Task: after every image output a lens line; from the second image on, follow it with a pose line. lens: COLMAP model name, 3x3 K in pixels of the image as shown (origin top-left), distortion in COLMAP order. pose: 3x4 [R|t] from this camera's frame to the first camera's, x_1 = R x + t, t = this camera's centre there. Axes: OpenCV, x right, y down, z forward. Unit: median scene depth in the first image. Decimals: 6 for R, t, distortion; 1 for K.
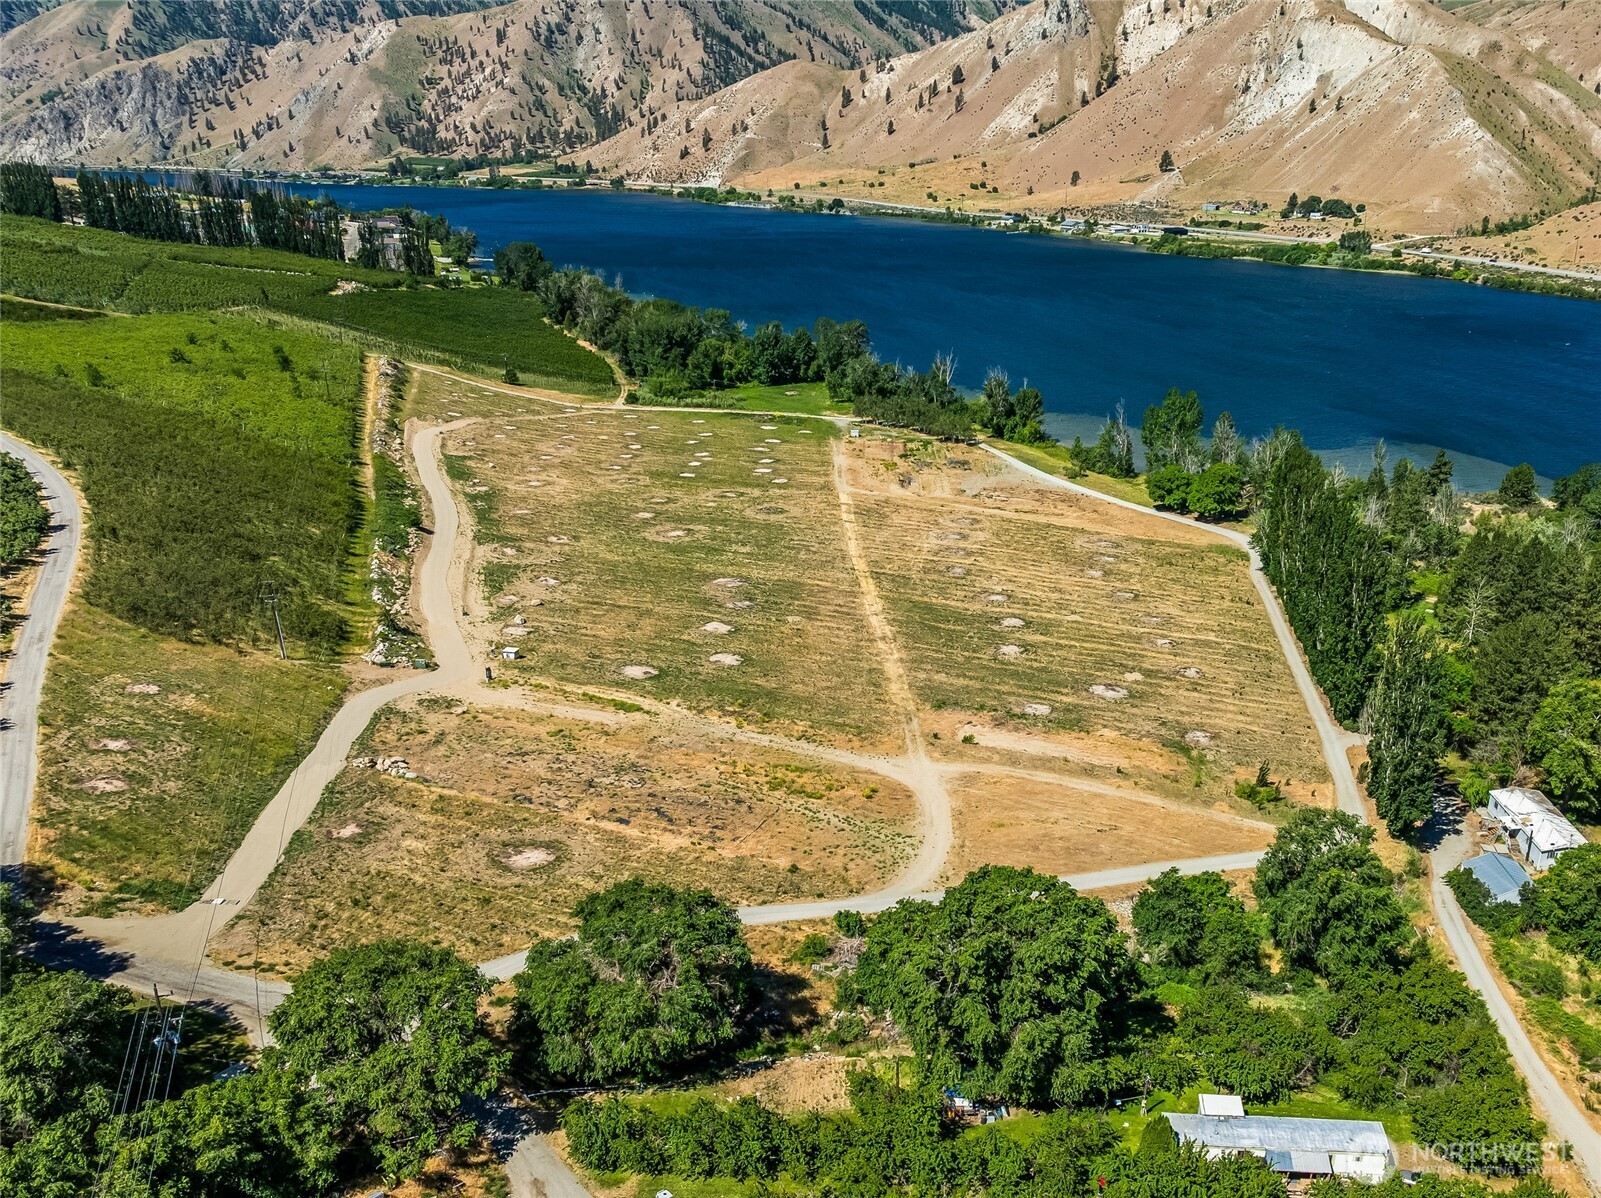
lens RADIAL K [[1342.9, 0, 963.2], [0, 1342.9, 714.7], [0, 0, 1]] dist [-0.029017, 0.015737]
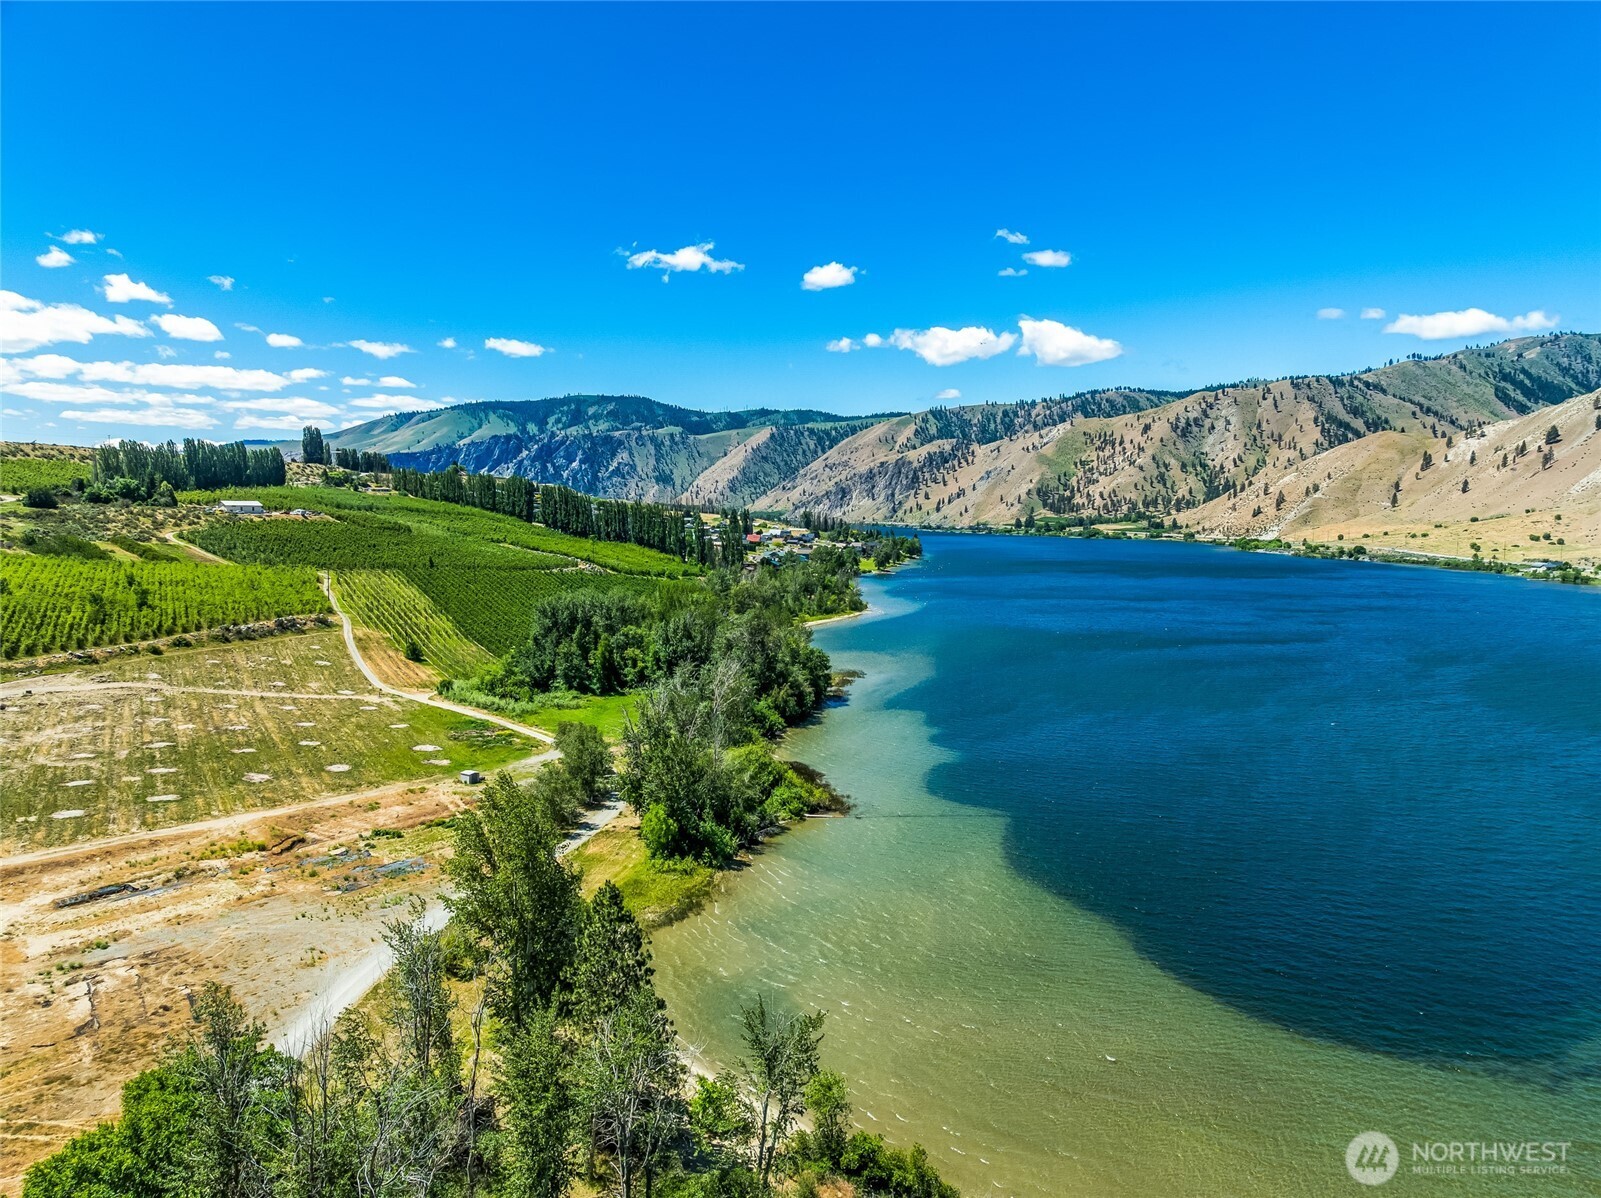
lens RADIAL K [[1120.9, 0, 805.2], [0, 1120.9, 600.4], [0, 0, 1]] dist [-0.028260, 0.013629]
pose [[0.788952, 0.048415, -0.612544, 0.083848], [-0.248282, 0.937003, -0.245726, -0.052147], [0.562059, 0.345949, 0.751271, 0.184238]]
